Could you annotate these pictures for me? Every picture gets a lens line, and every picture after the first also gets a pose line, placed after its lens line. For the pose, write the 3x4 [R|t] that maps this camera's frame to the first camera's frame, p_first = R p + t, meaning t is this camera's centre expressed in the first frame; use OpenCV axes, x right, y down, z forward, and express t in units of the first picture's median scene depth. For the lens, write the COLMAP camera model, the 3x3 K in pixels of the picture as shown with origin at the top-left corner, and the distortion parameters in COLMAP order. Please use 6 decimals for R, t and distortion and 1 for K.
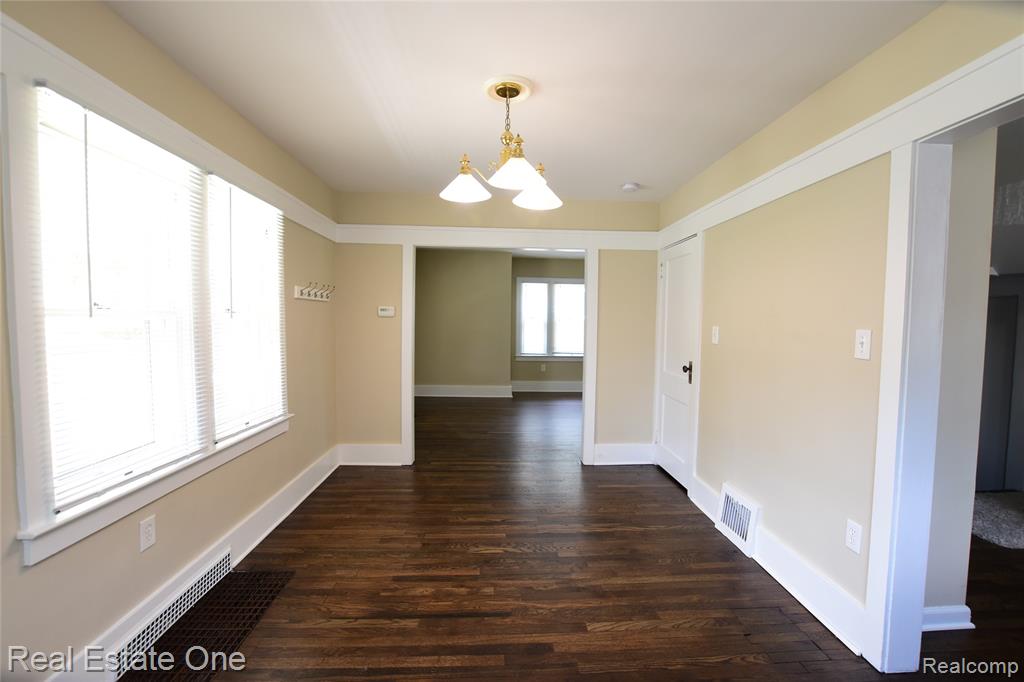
lens RADIAL K [[447.6, 0, 514.7], [0, 447.6, 342.6], [0, 0, 1]] dist [-0.033874, 0.000205]
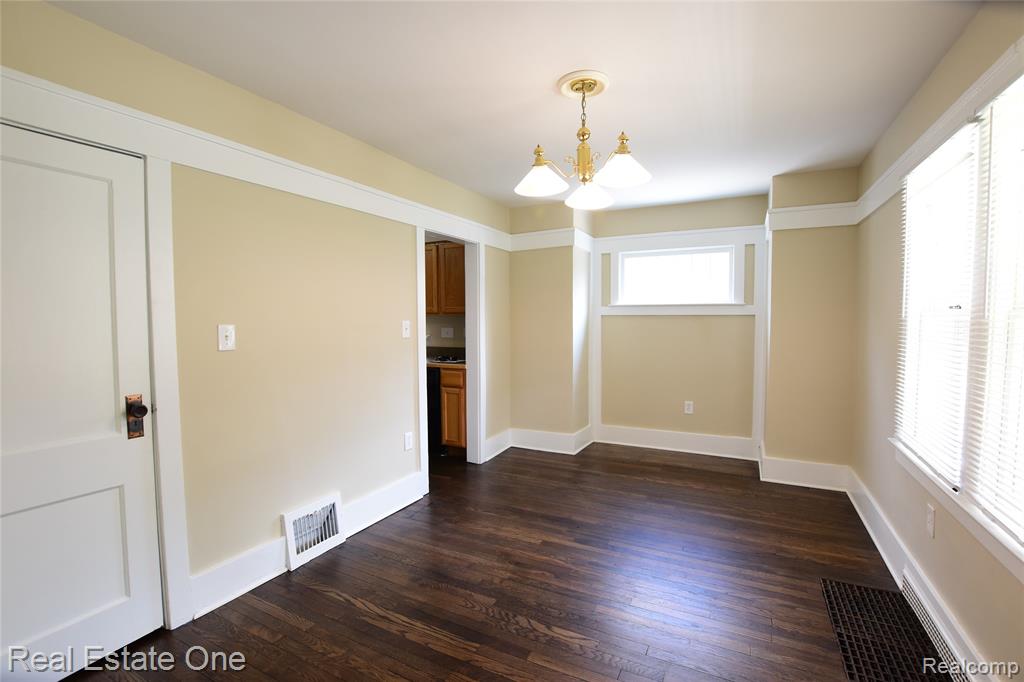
lens RADIAL K [[447.6, 0, 514.7], [0, 447.6, 342.6], [0, 0, 1]] dist [-0.033874, 0.000205]
pose [[-0.863402, -0.037362, 0.503132, -0.383825], [0.018912, 0.994156, 0.106279, -0.102237], [-0.504163, 0.101277, -0.857650, 1.899156]]
